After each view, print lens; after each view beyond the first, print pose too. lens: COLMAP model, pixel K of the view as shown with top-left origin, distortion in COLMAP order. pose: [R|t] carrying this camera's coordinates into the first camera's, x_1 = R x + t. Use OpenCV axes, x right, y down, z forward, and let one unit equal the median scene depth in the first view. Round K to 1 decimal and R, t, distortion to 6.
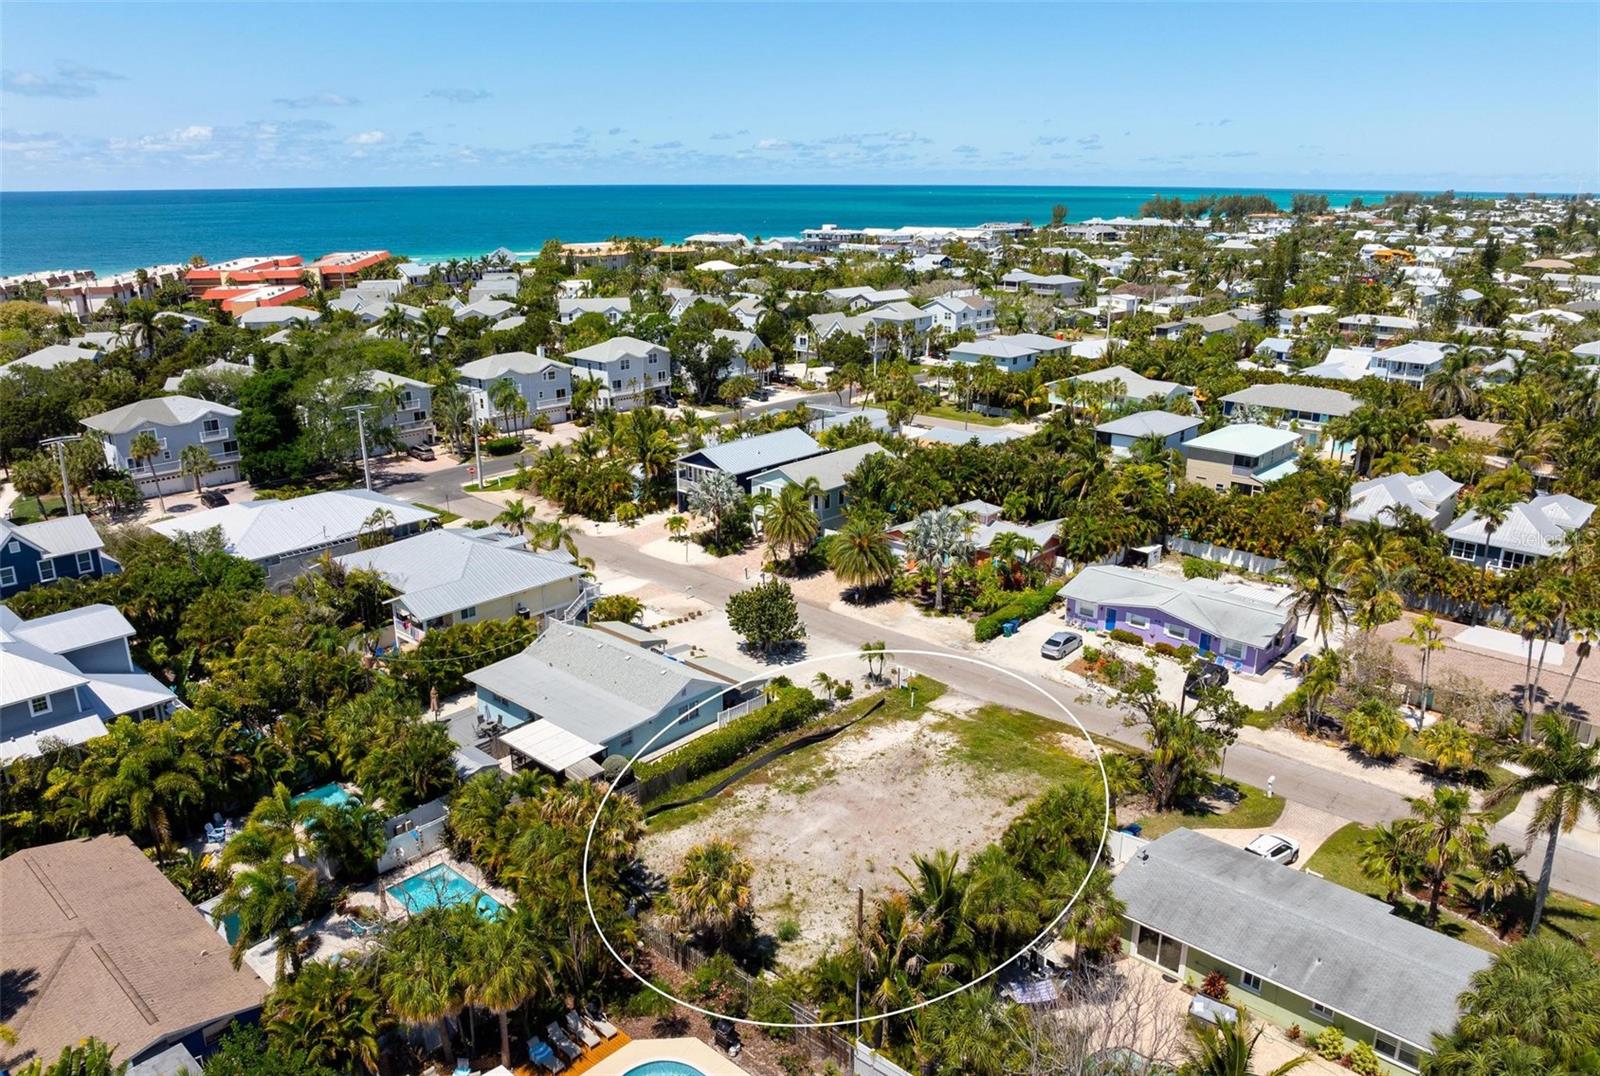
lens RADIAL K [[1138.8, 0, 802.4], [0, 1138.8, 534.9], [0, 0, 1]] dist [-0.039023, 0.001668]
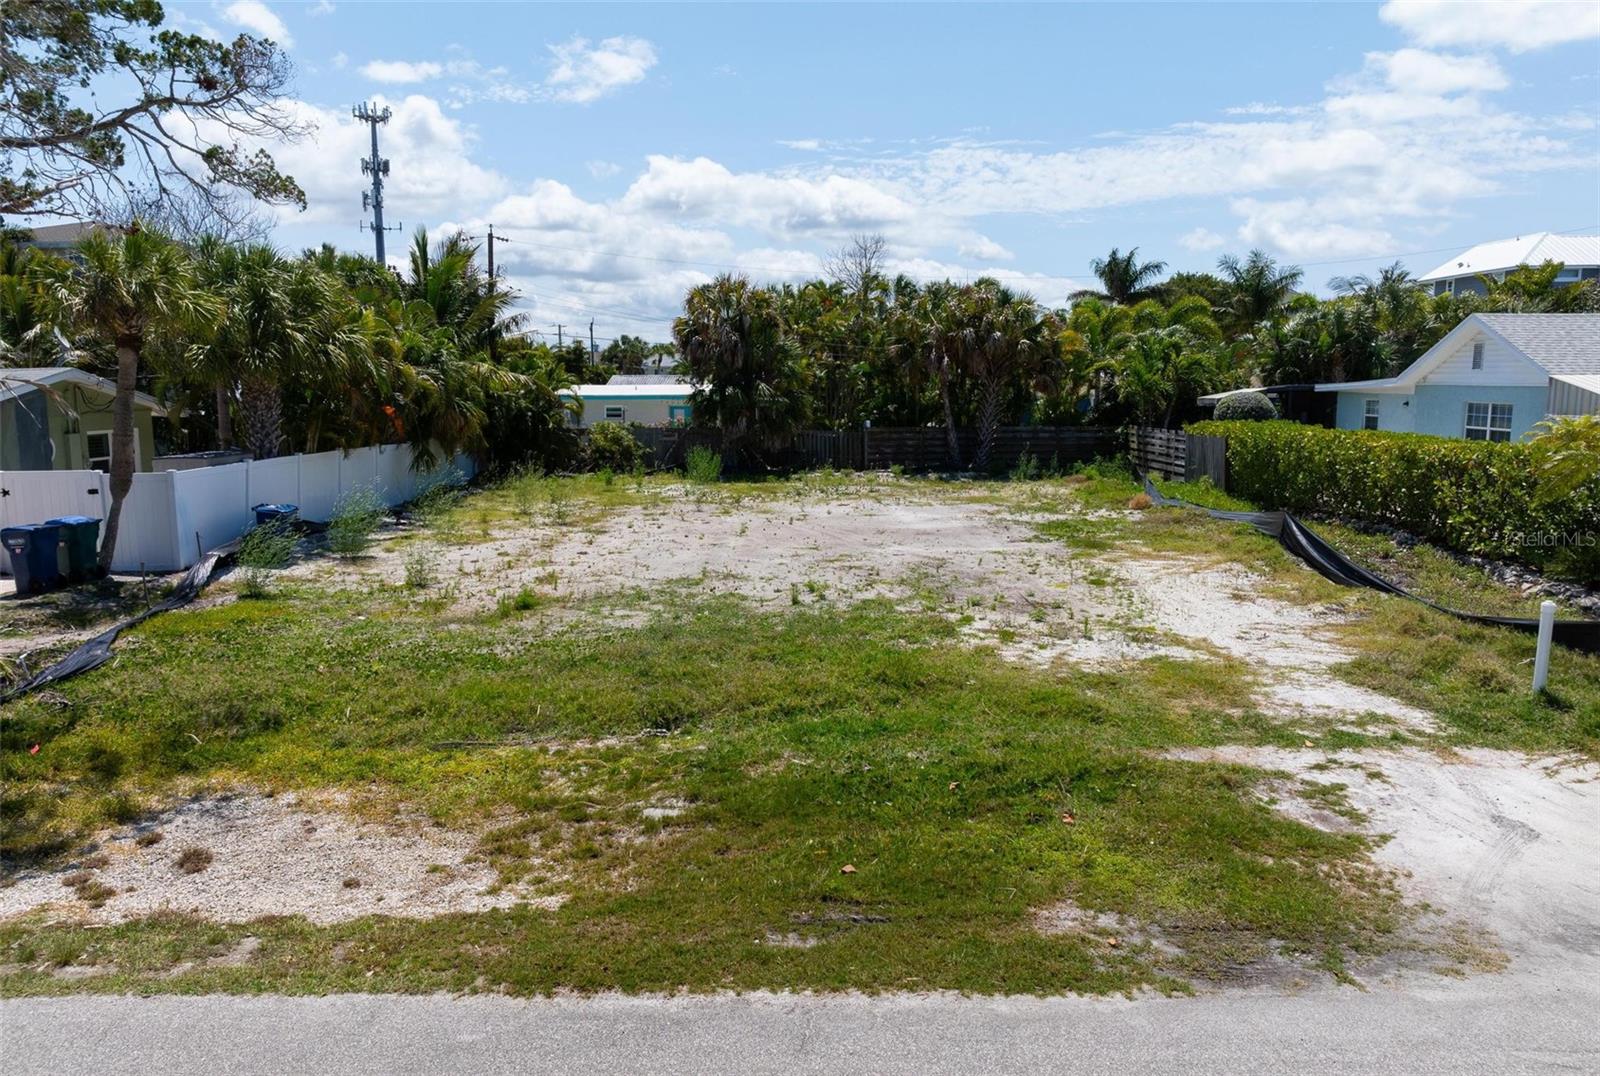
lens RADIAL K [[1114.0, 0, 799.3], [0, 1114.0, 570.0], [0, 0, 1]] dist [-0.000125, -0.002122]
pose [[-0.747999, 0.112728, -0.654056, 0.227657], [-0.194356, 0.905066, 0.378262, 0.086956], [0.634604, 0.410059, -0.655079, 0.895945]]
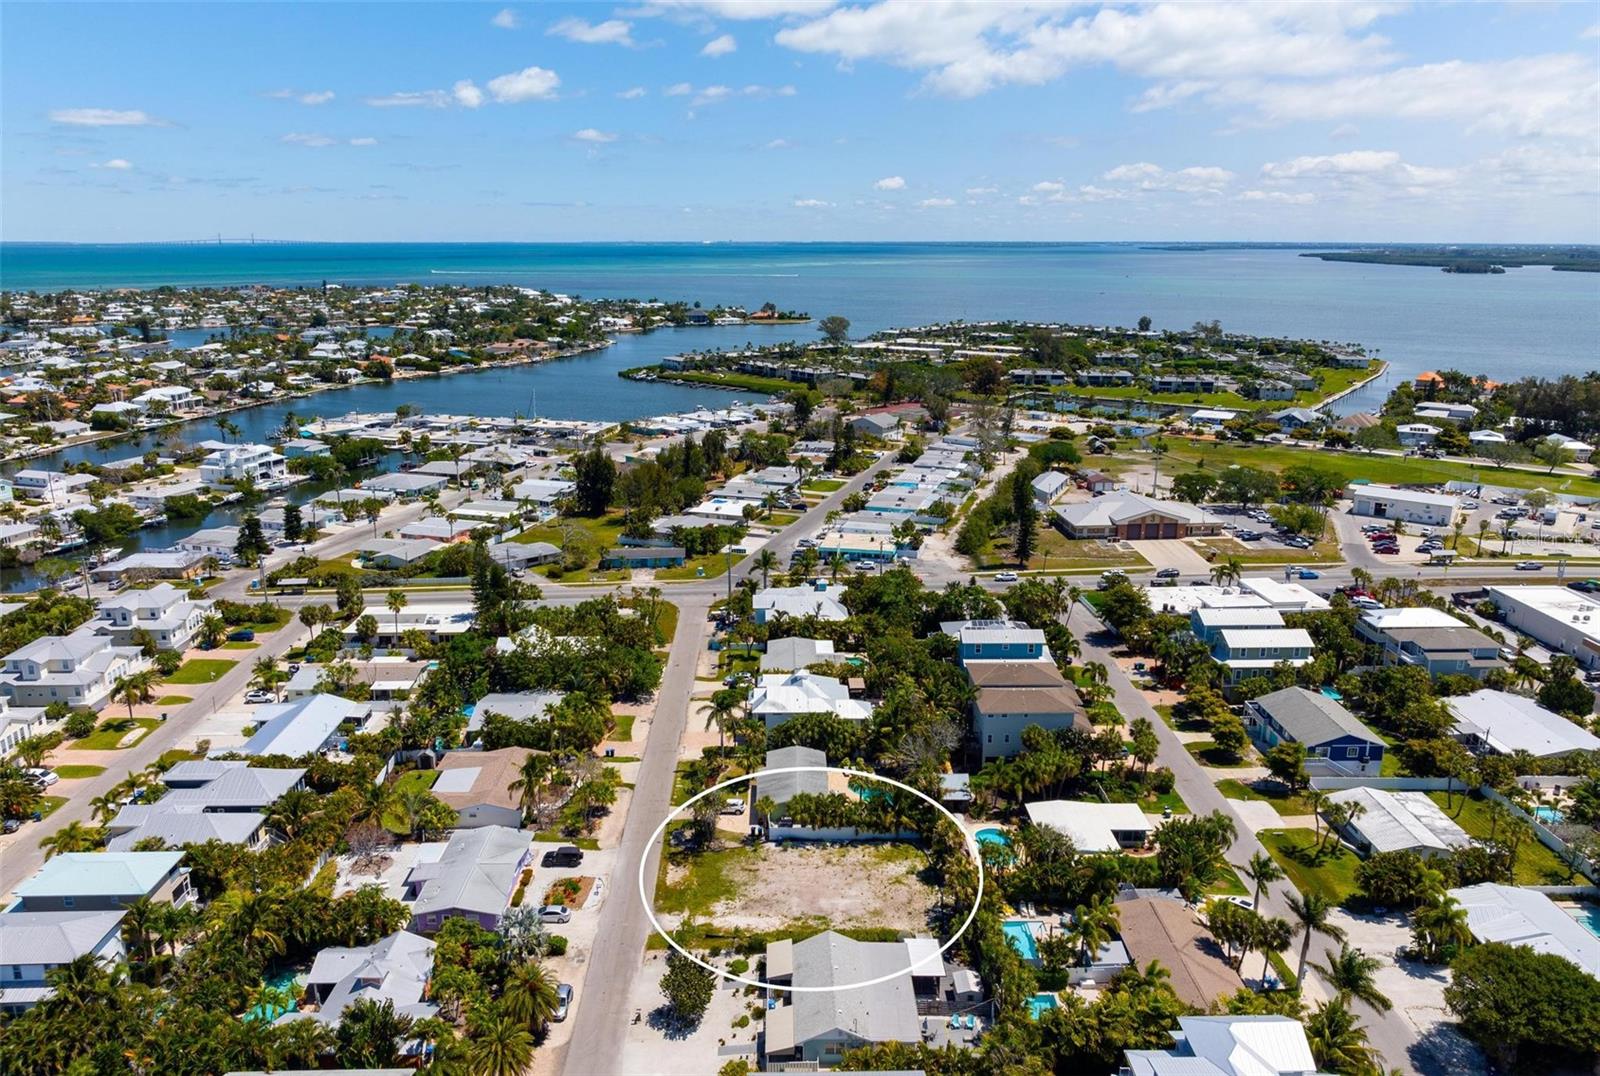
lens RADIAL K [[1125.0, 0, 800.0], [0, 1125.0, 538.0], [0, 0, 1]] dist [-0.001796, -0.000273]
pose [[-0.684911, -0.190351, 0.703324, -0.847183], [0.216492, 0.868516, 0.445883, -0.836951], [-0.695722, 0.457654, -0.553646, 1.310518]]
